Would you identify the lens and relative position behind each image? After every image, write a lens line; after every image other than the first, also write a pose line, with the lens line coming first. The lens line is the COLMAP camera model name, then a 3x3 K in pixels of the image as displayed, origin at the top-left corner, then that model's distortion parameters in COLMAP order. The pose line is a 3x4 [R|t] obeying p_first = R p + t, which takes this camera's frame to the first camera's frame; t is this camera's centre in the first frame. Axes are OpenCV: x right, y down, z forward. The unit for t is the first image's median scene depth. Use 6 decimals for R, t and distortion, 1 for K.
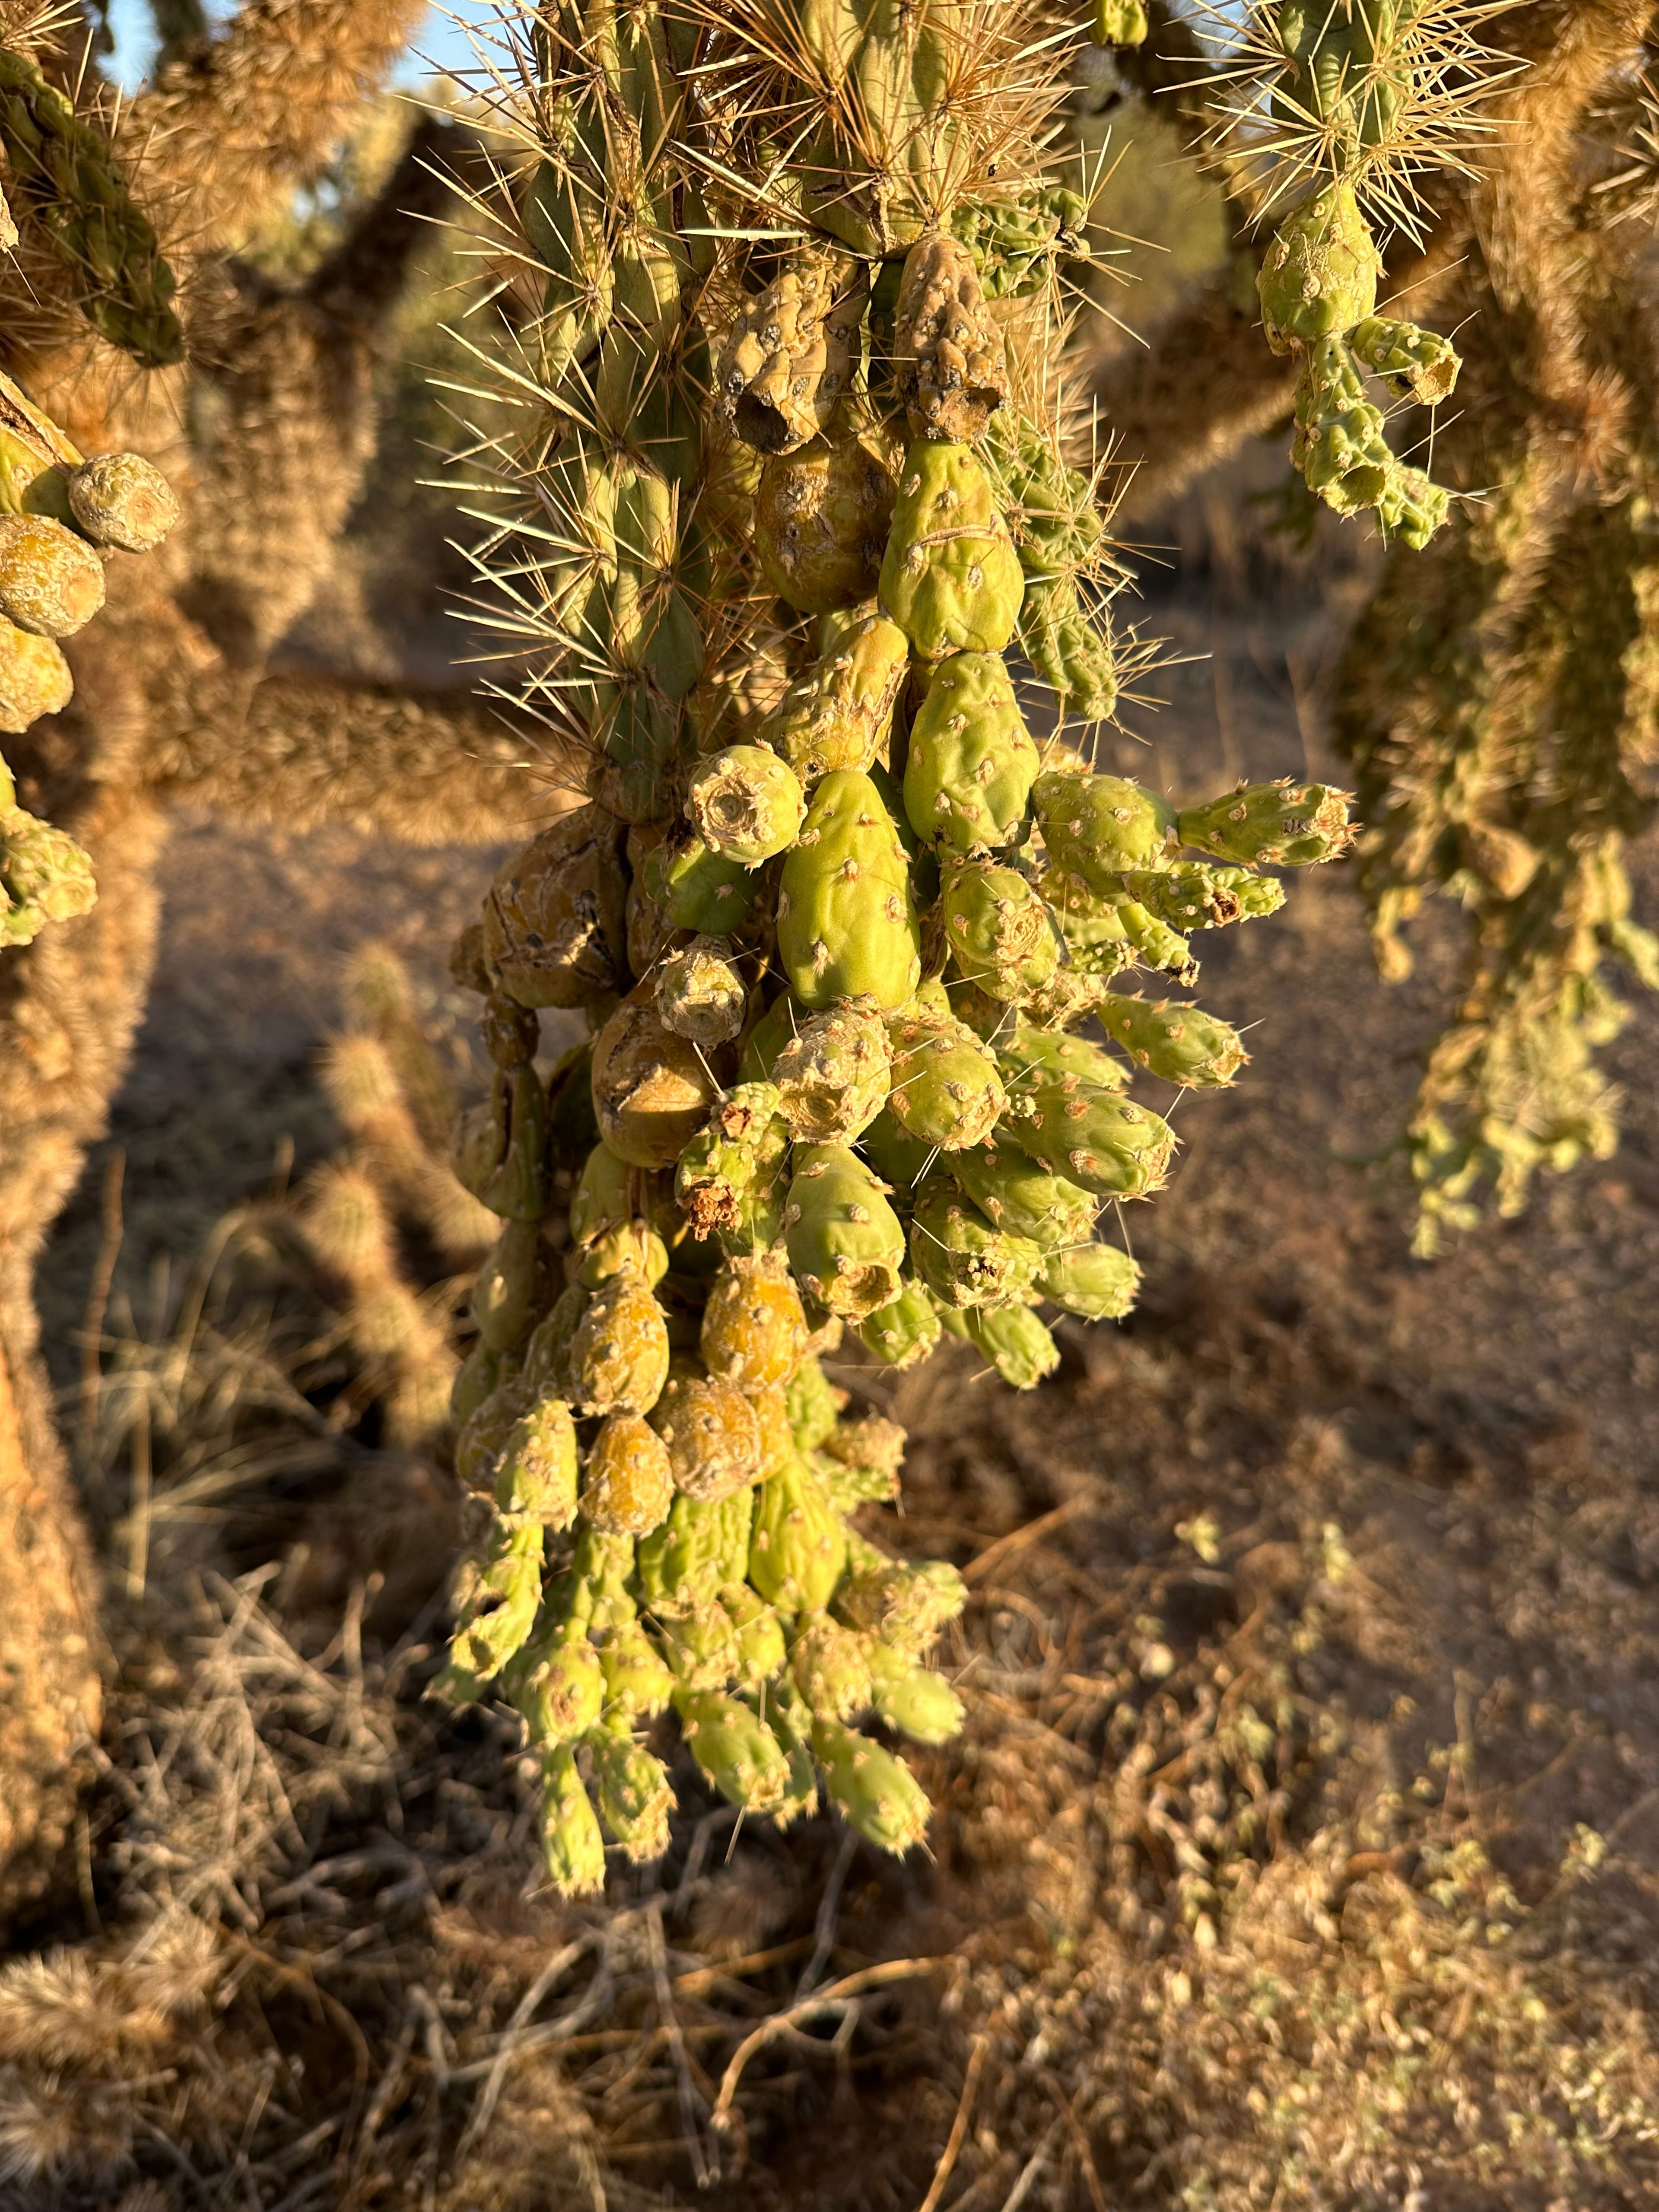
lens RADIAL K [[1662.1, 0, 828.1], [0, 1662.1, 1072.9], [0, 0, 1]] dist [0.179043, -0.405361]
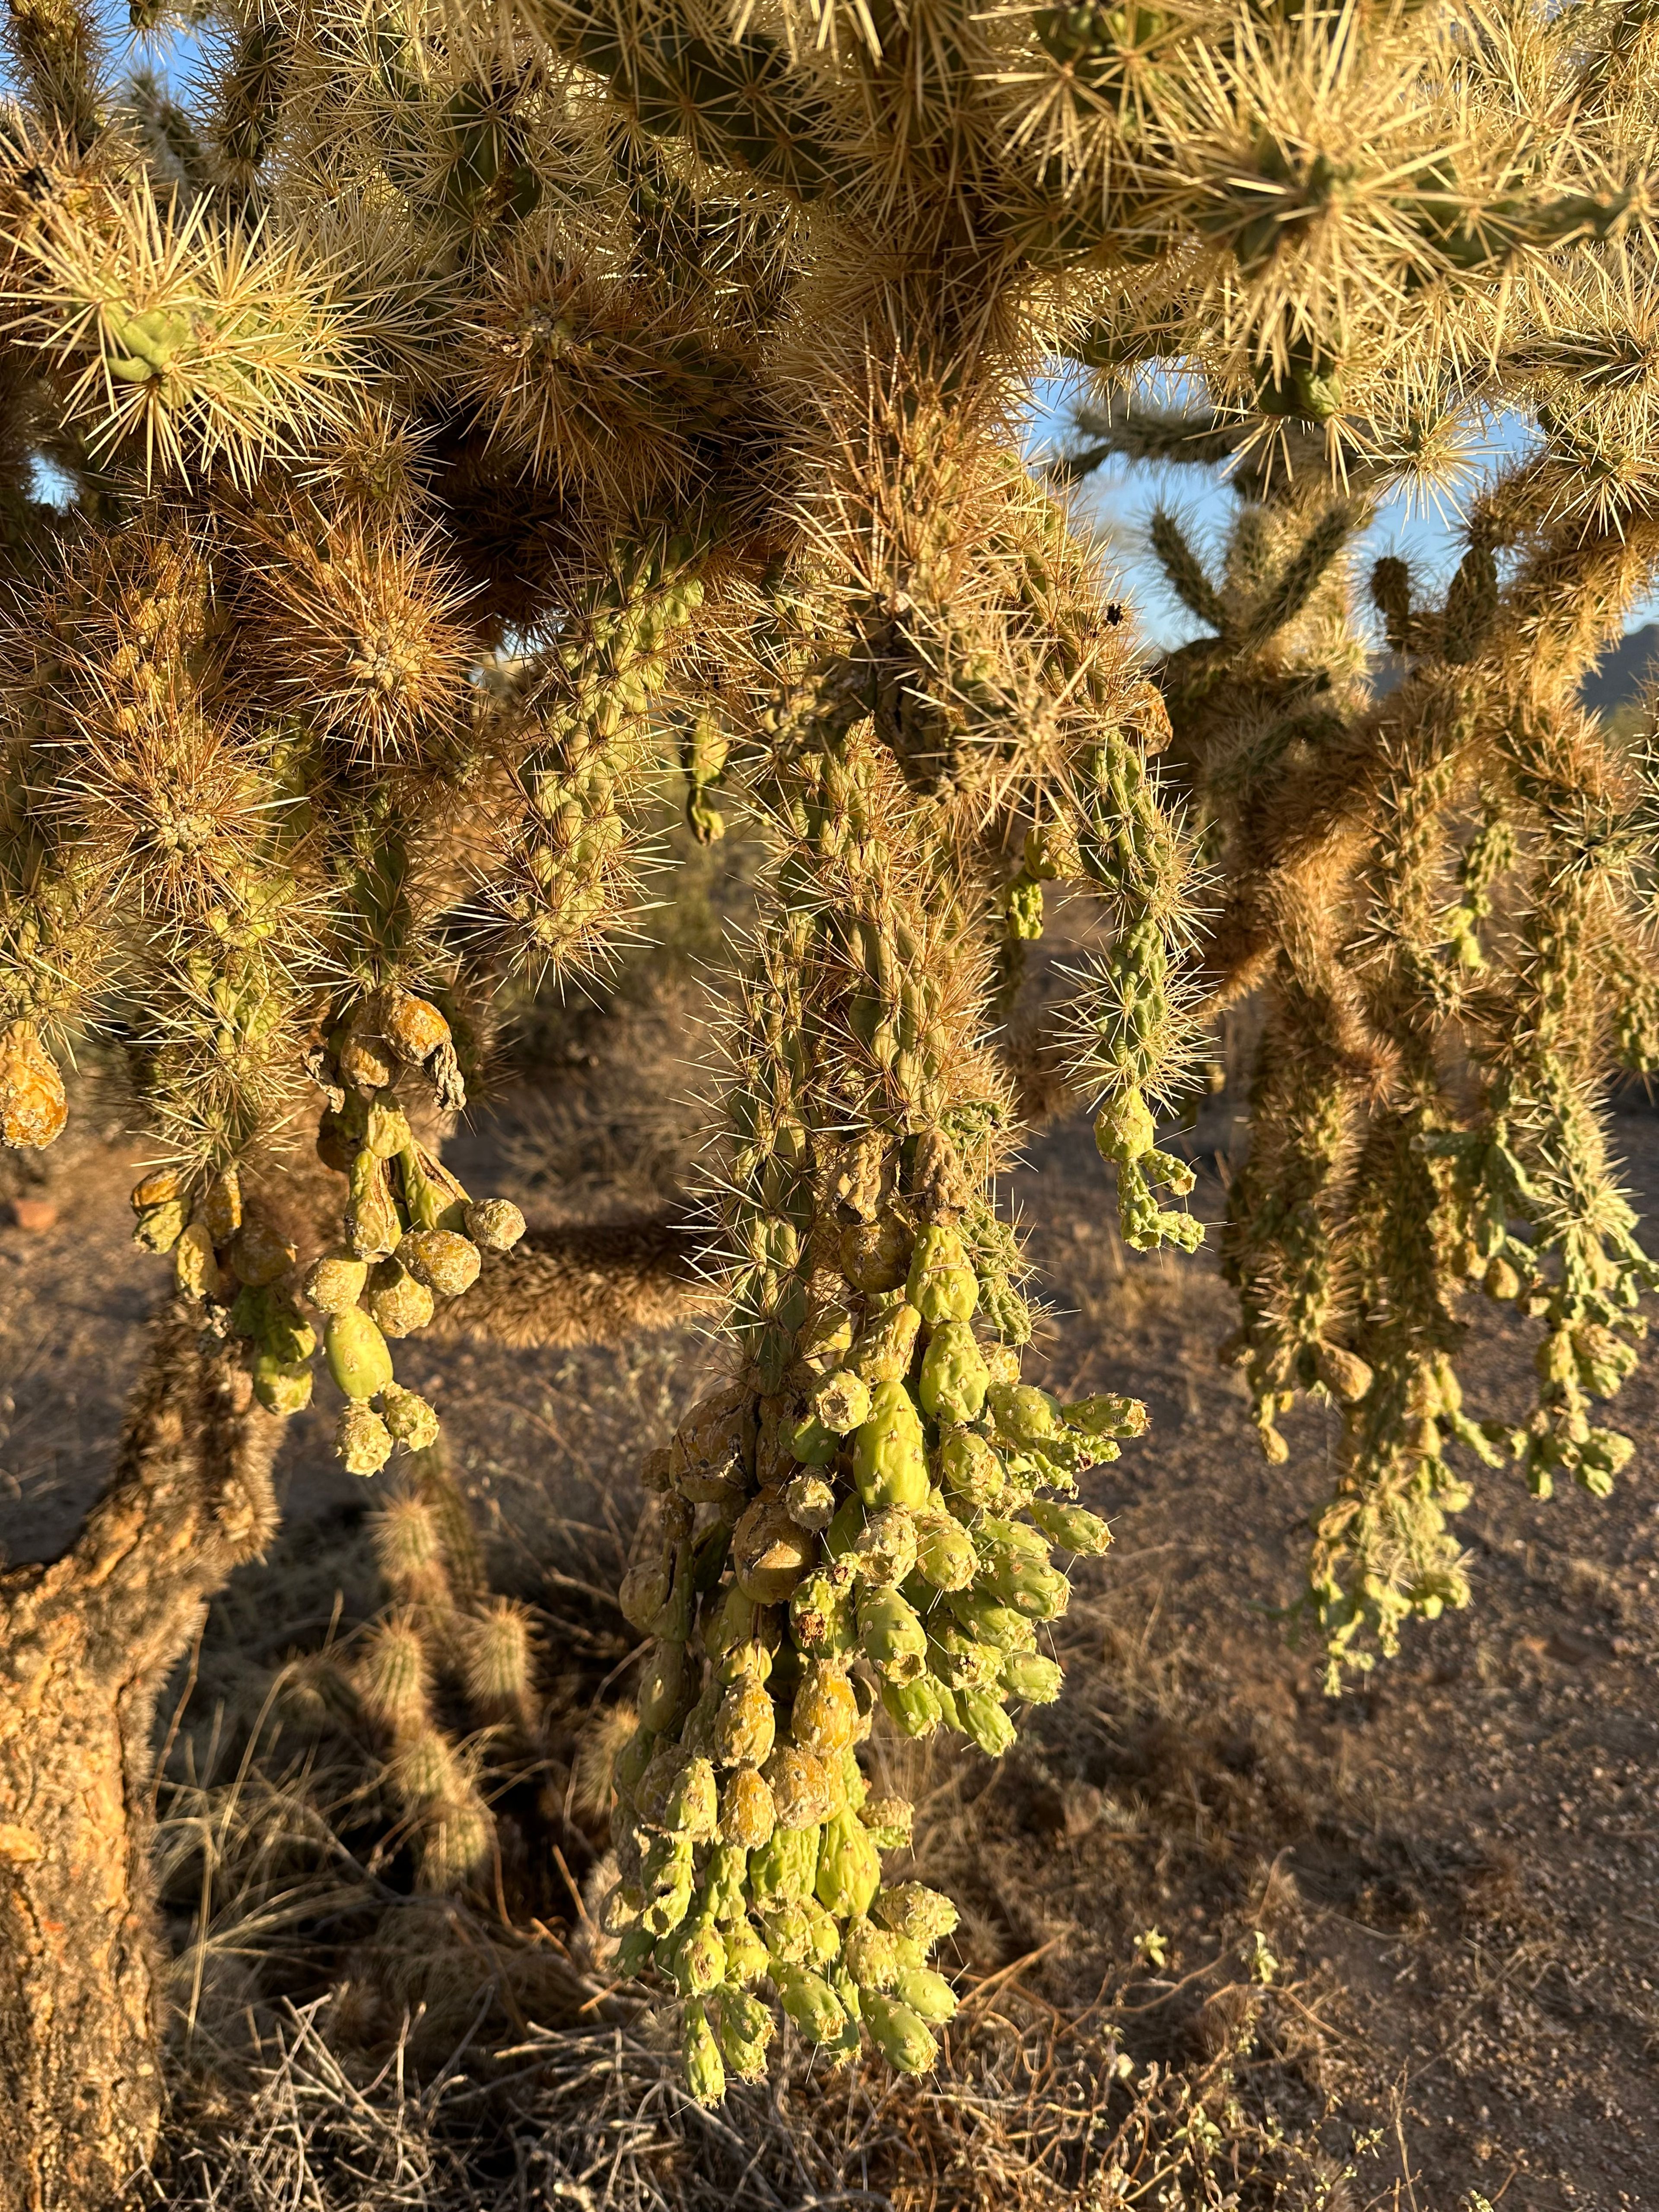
lens RADIAL K [[1662.1, 0, 828.1], [0, 1662.1, 1072.9], [0, 0, 1]] dist [0.179043, -0.405361]
pose [[0.999854, 0.006157, 0.015965, -0.077288], [-0.001823, 0.966035, -0.258404, -0.021391], [-0.017014, 0.258337, 0.965905, -0.783290]]
